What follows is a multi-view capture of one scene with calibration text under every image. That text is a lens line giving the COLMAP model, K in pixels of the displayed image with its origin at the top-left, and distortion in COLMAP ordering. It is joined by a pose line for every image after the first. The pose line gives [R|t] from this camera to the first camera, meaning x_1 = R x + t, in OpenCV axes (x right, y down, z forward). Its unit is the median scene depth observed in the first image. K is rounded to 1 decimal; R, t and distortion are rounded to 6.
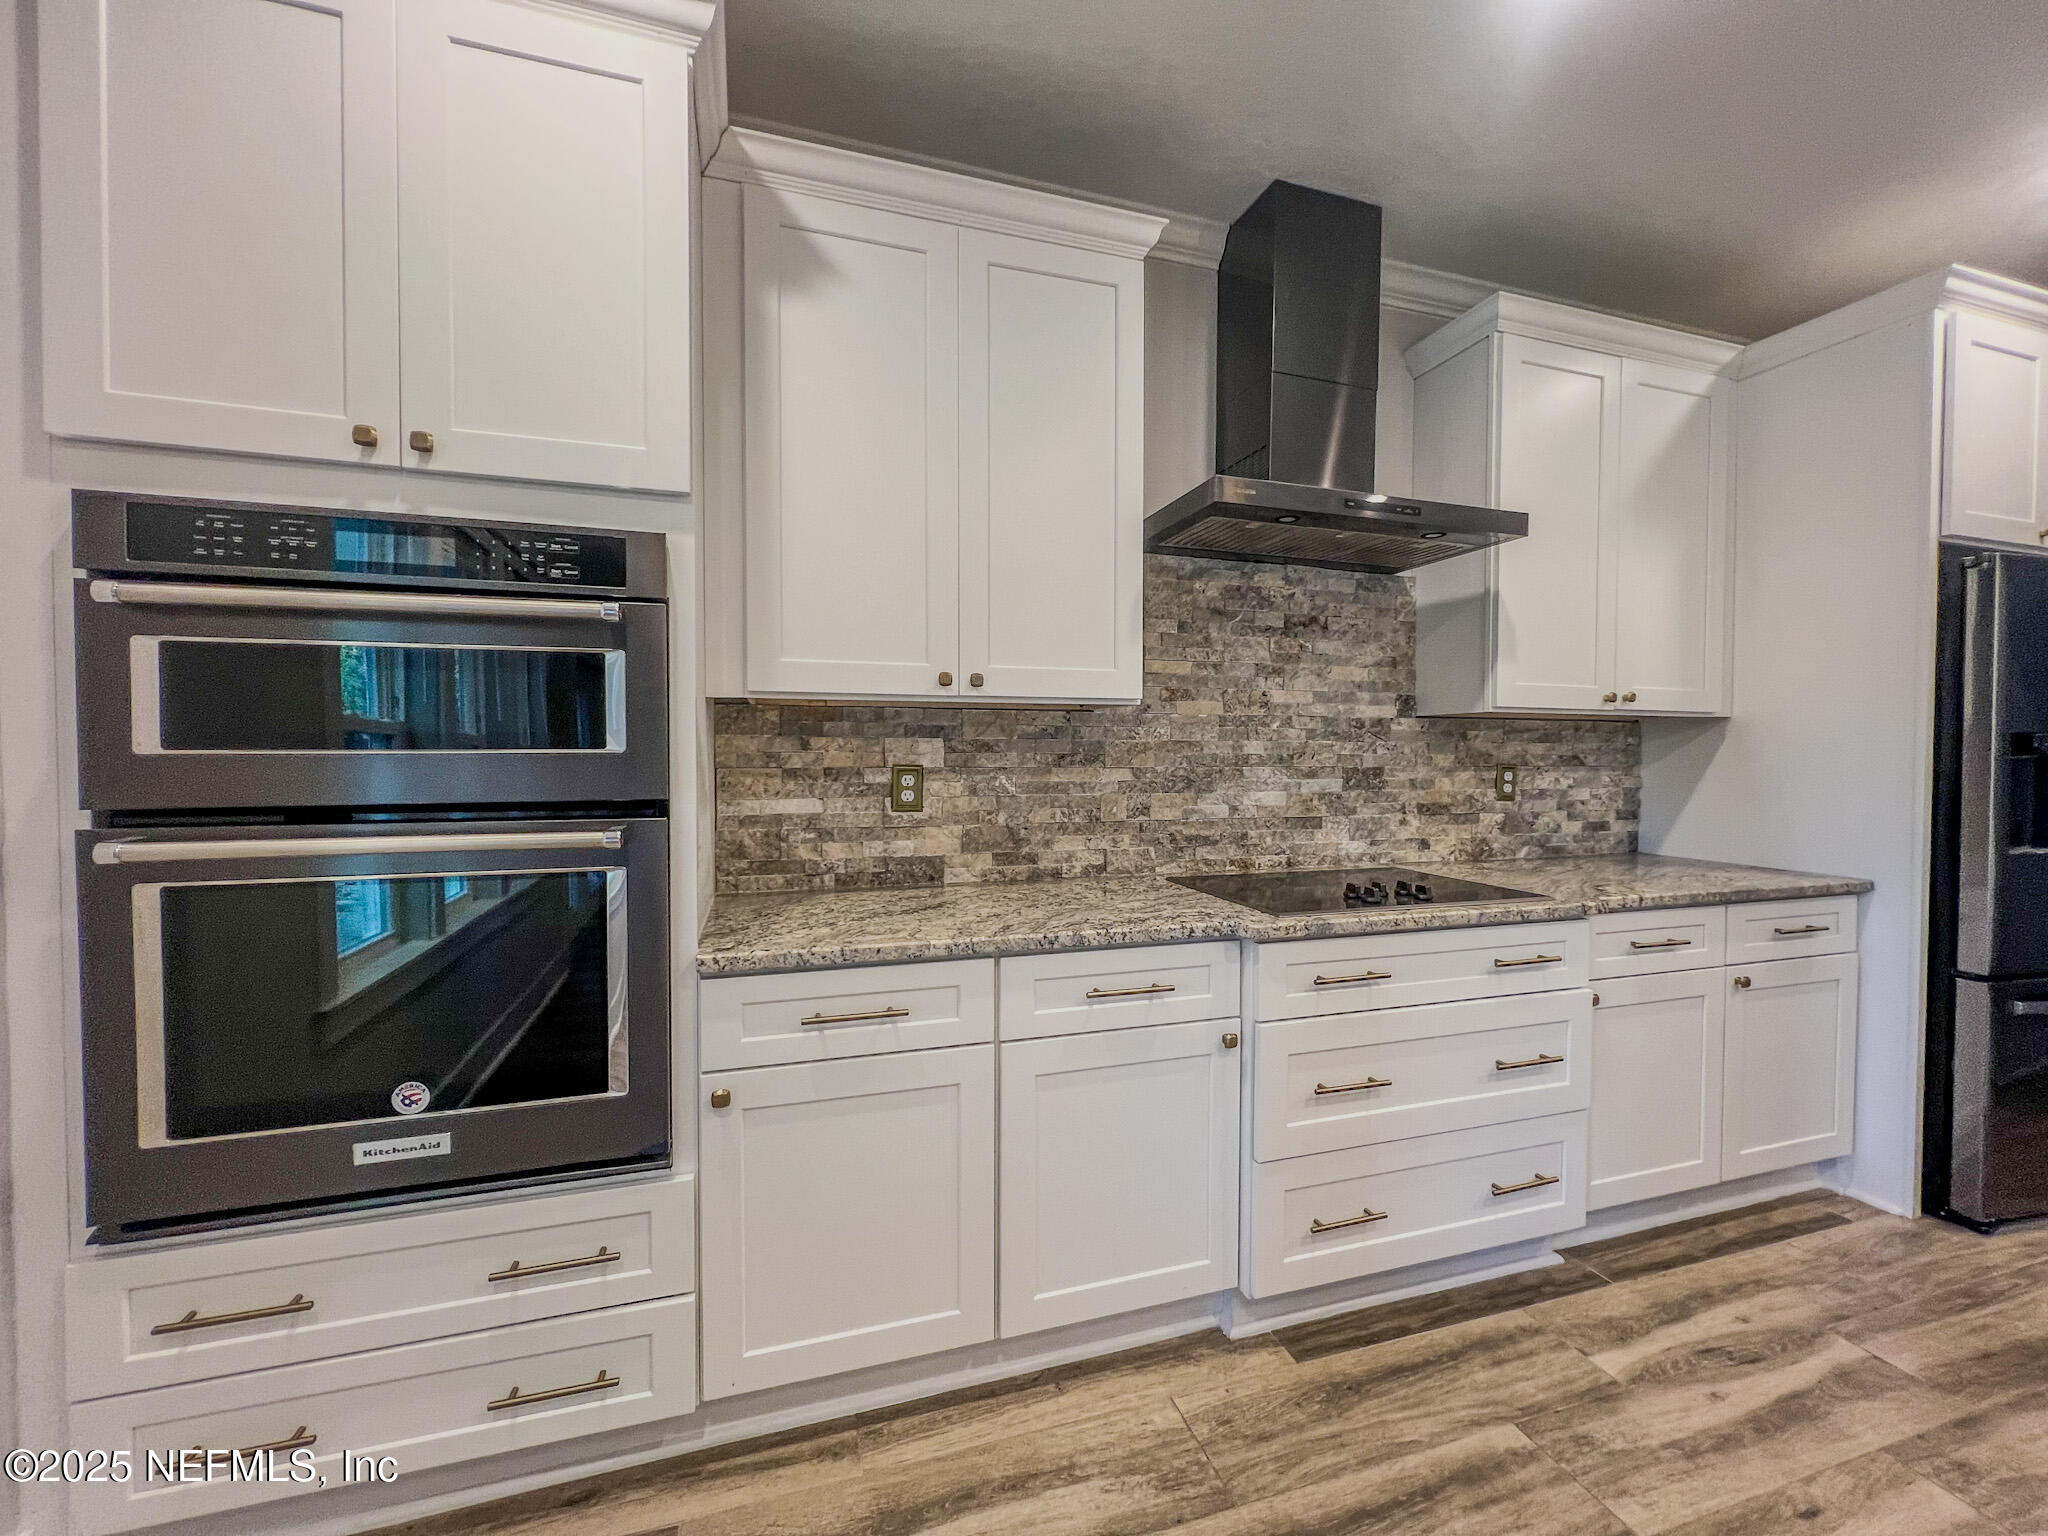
lens RADIAL K [[935.2, 0, 1158.8], [0, 935.2, 773.4], [0, 0, 1]] dist [-0.001576, 0.000804]
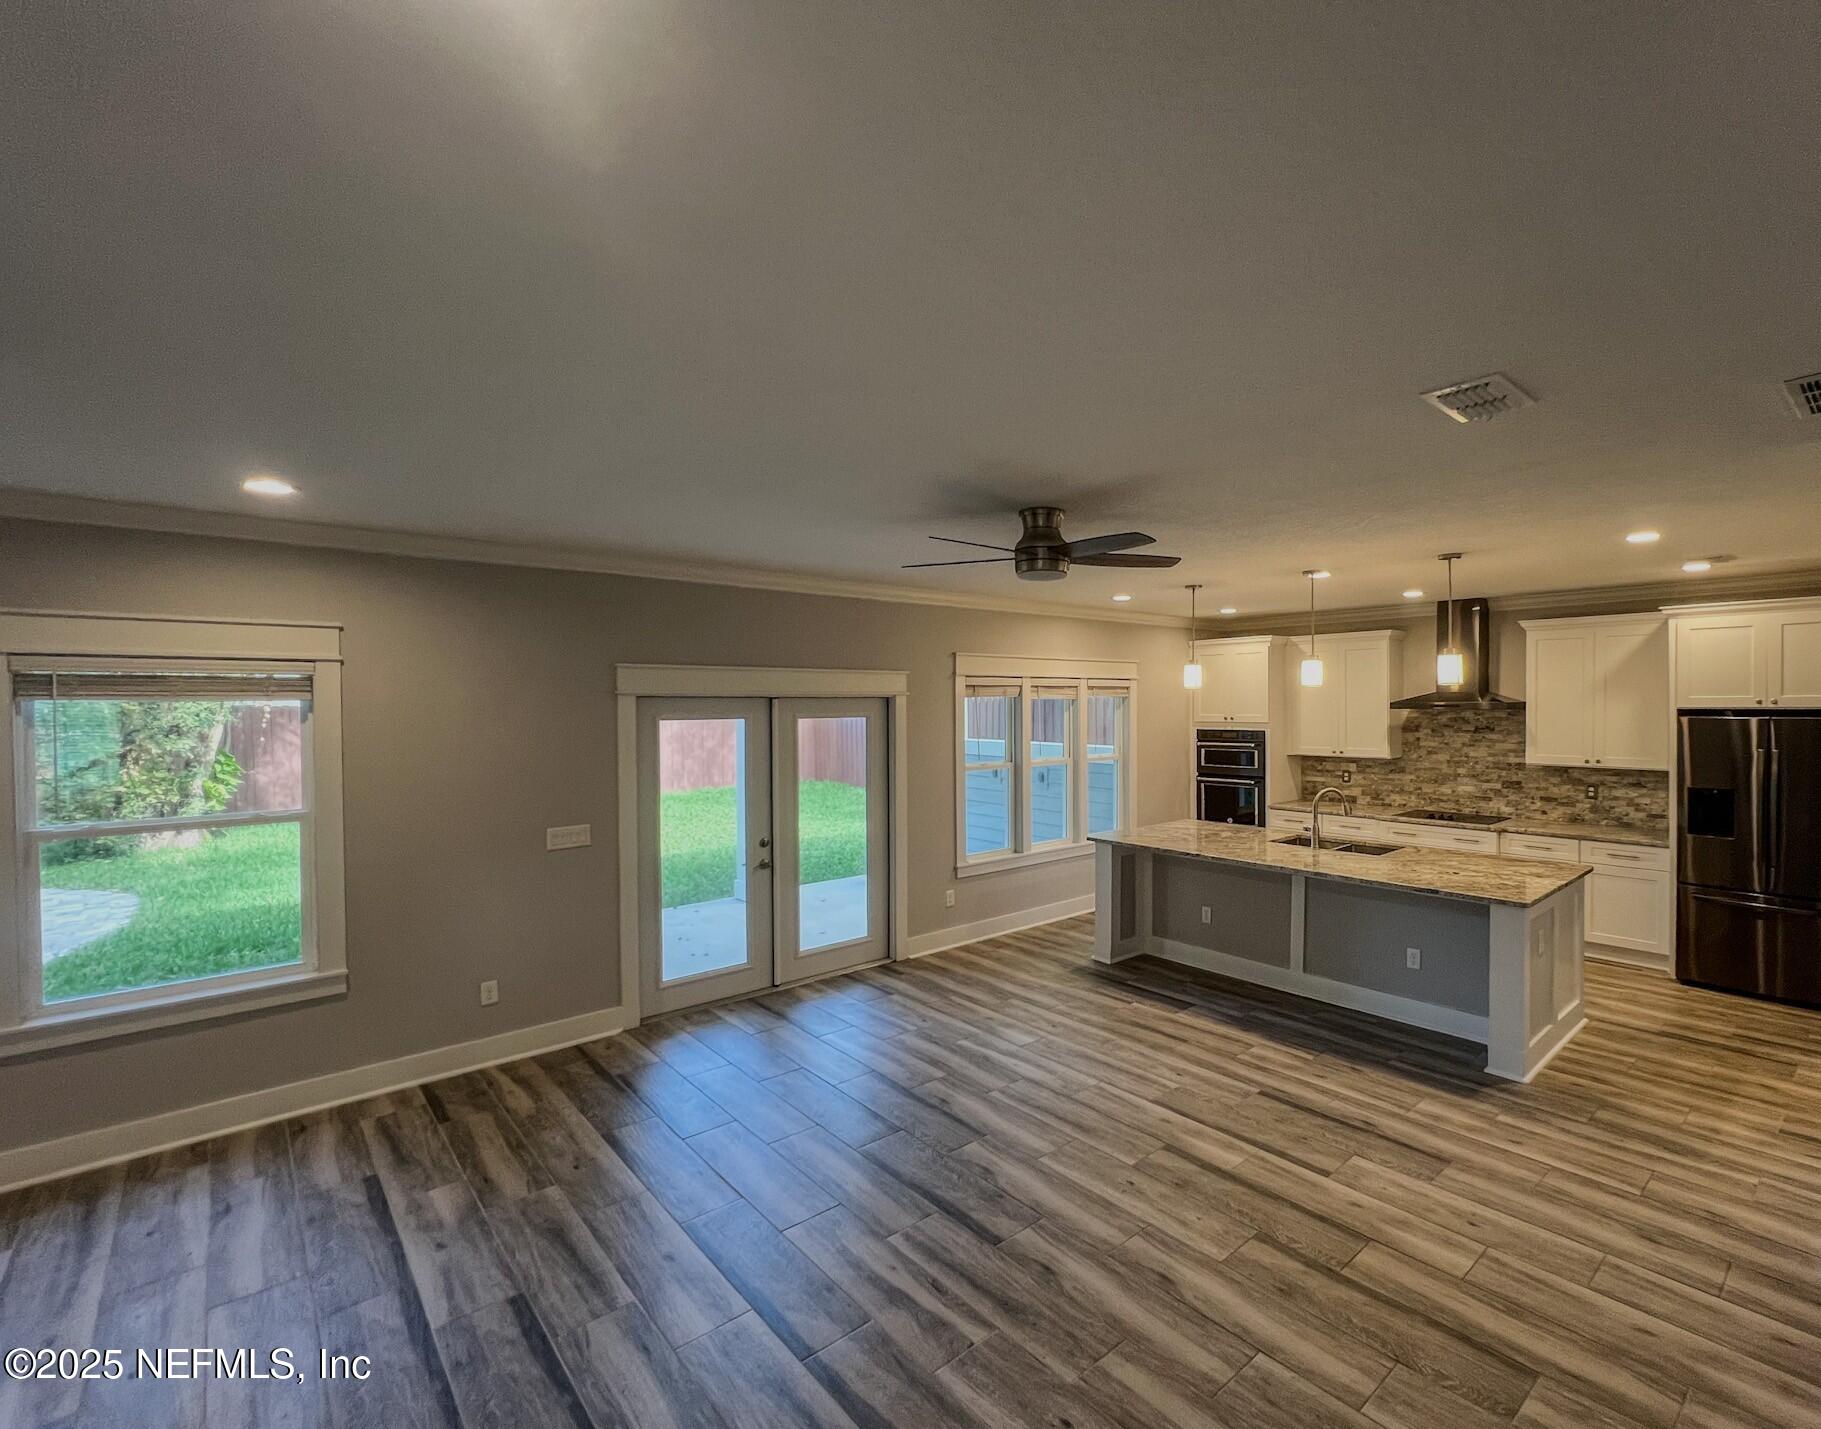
lens RADIAL K [[781.6, 0, 1006.3], [0, 781.6, 708.0], [0, 0, 1]] dist [-0.004786, 0.000408]
pose [[0.418214, -0.004120, -0.908339, 1.725654], [-0.024223, 0.999584, -0.015686, -0.151835], [0.908026, 0.028563, 0.417940, -1.335568]]
